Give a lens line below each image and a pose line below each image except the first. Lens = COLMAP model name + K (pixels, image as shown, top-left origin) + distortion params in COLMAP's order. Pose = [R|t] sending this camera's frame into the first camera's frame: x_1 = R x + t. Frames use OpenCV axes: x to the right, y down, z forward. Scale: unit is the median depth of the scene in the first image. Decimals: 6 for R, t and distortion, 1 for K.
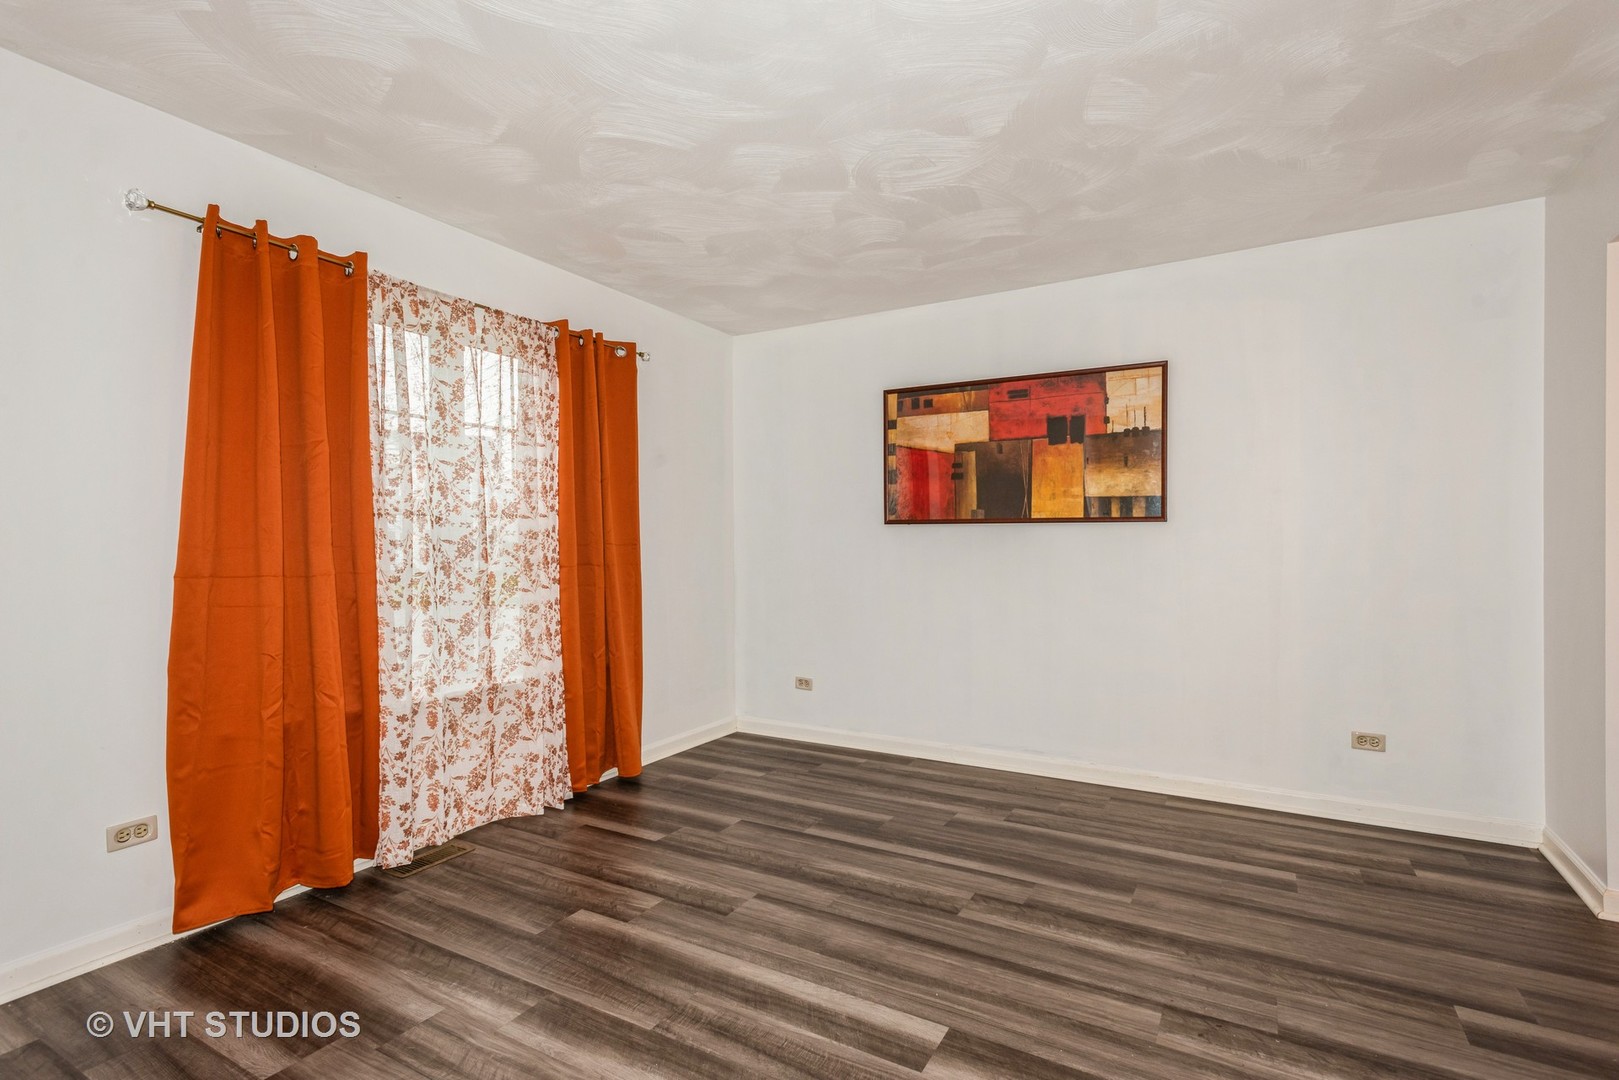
lens RADIAL K [[769.3, 0, 805.6], [0, 769.3, 540.2], [0, 0, 1]] dist [-0.004970, -0.000193]
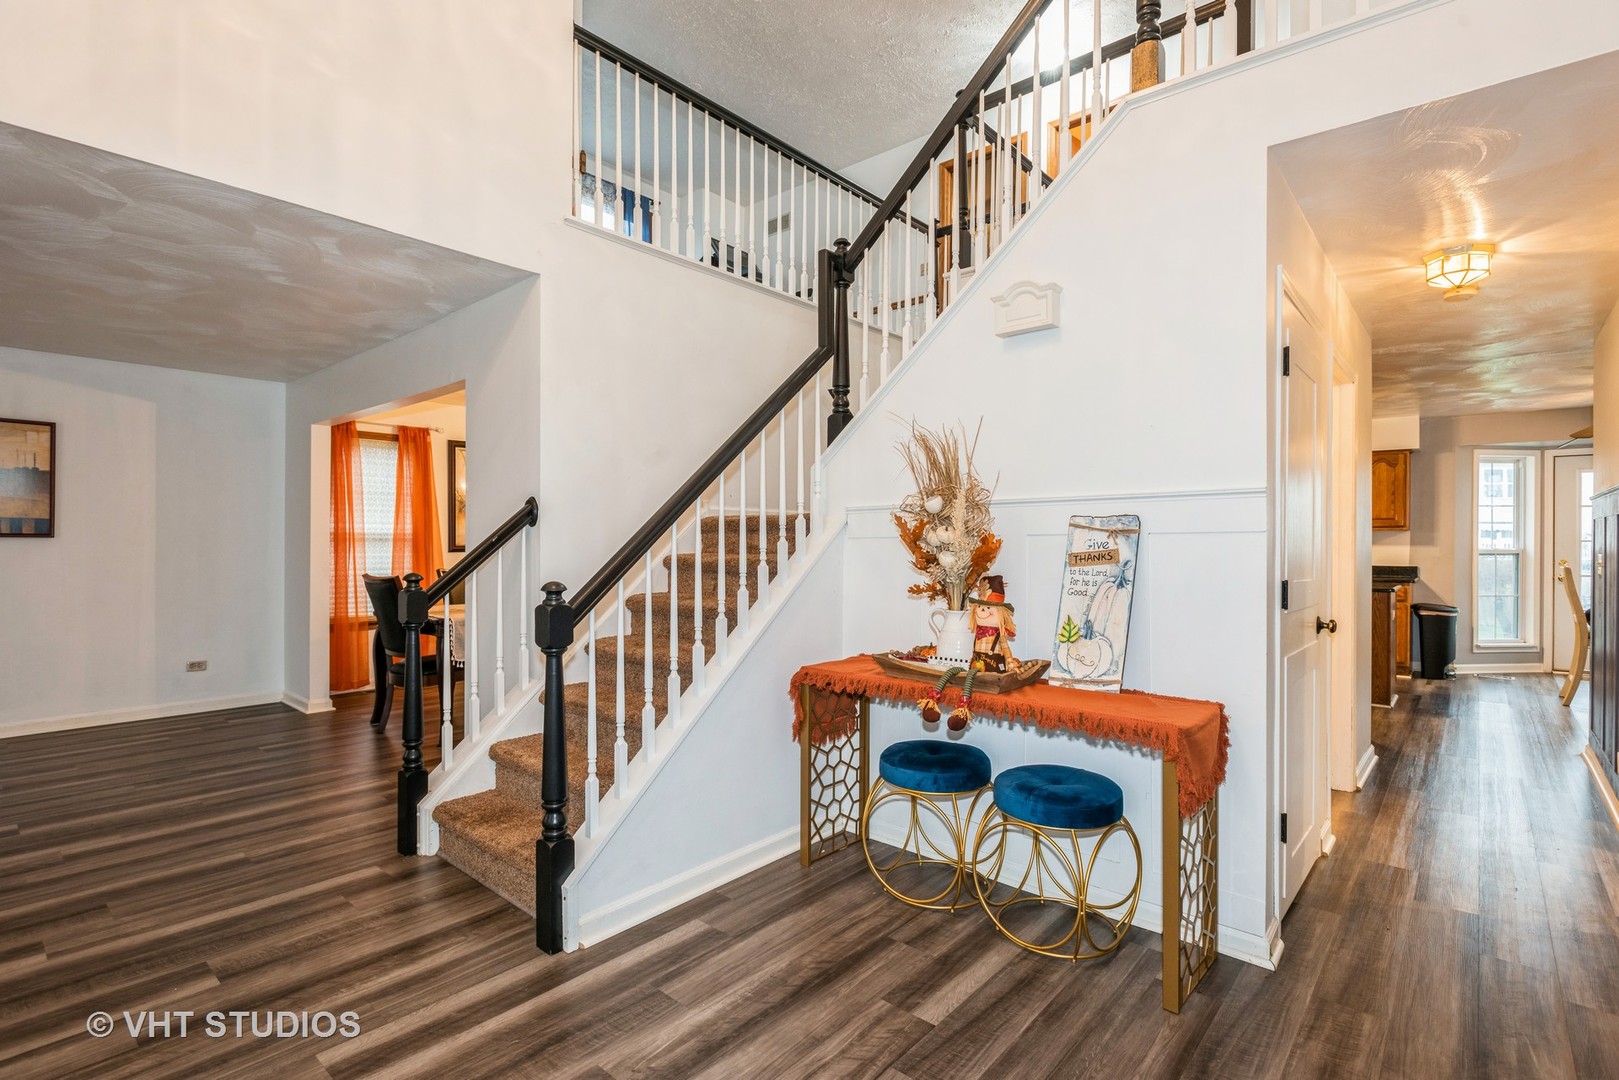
lens RADIAL K [[769.3, 0, 797.2], [0, 769.3, 539.4], [0, 0, 1]] dist [-0.004970, -0.000193]
pose [[0.204334, 0.006052, 0.978883, -0.684605], [-0.005392, 0.999973, -0.005056, -0.022263], [-0.978886, -0.004245, 0.204361, -0.680042]]
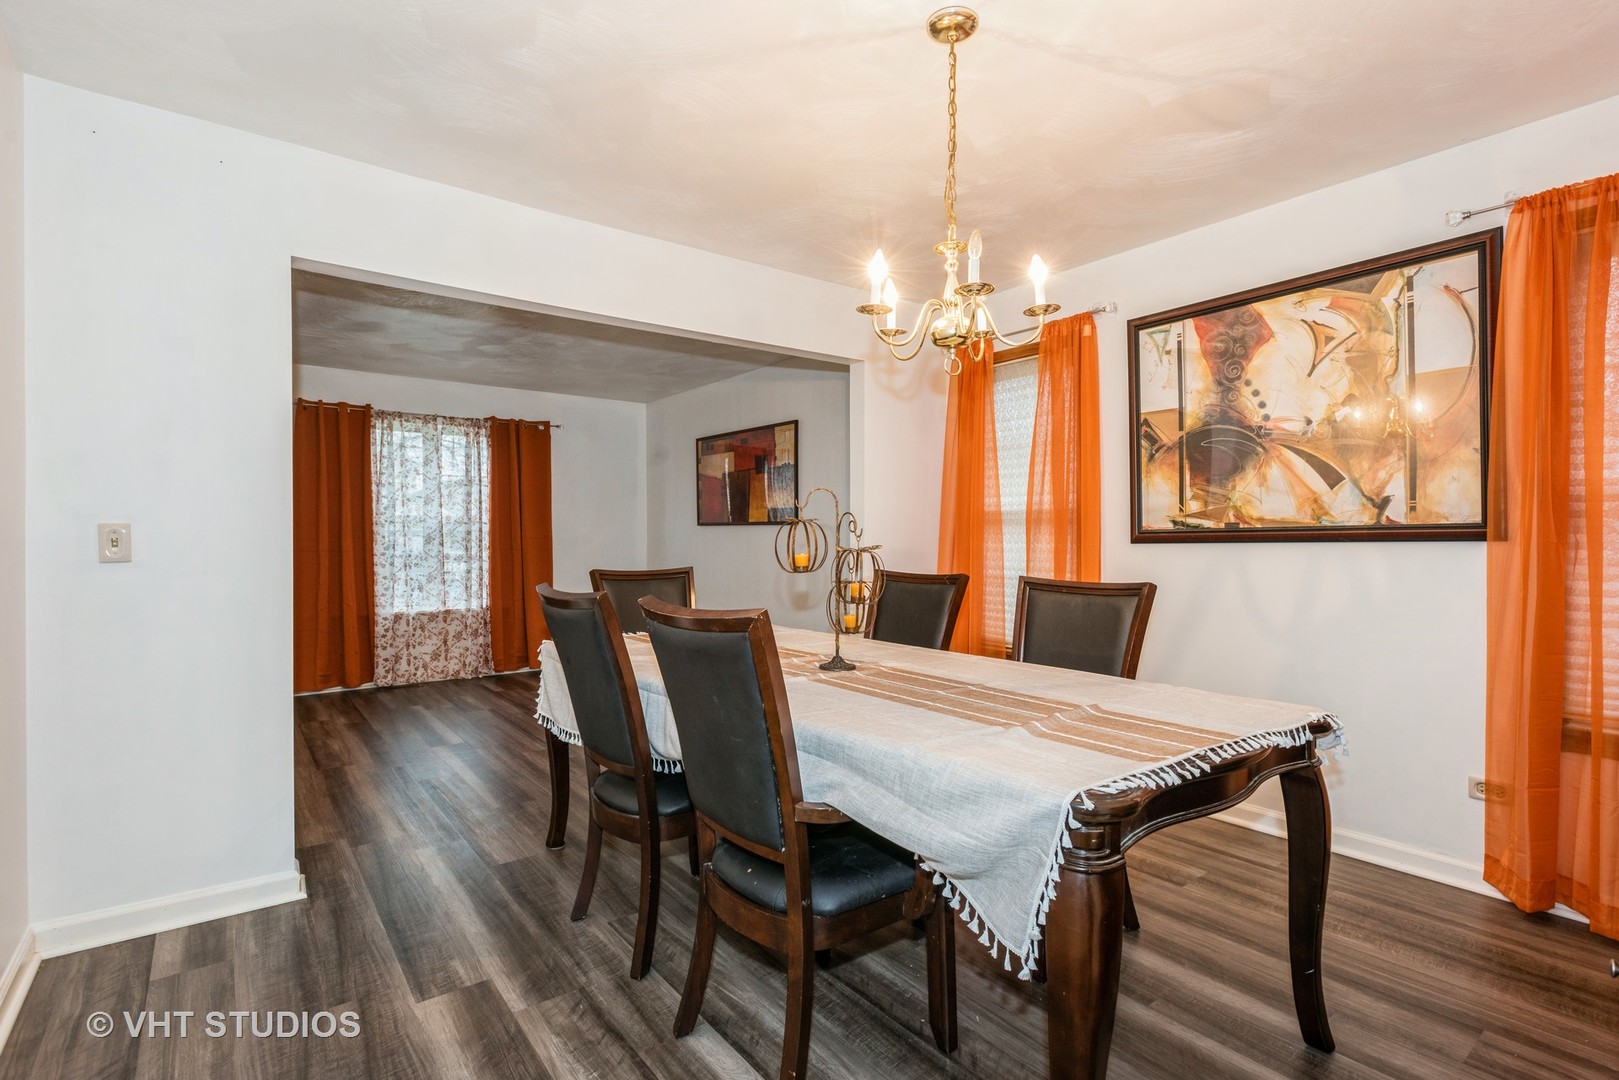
lens RADIAL K [[769.3, 0, 800.3], [0, 769.3, 540.0], [0, 0, 1]] dist [-0.004970, -0.000193]
pose [[0.922528, 0.005540, -0.385891, 1.176478], [-0.001943, 0.999951, 0.009710, -0.009617], [0.385926, -0.008208, 0.922493, -0.455662]]
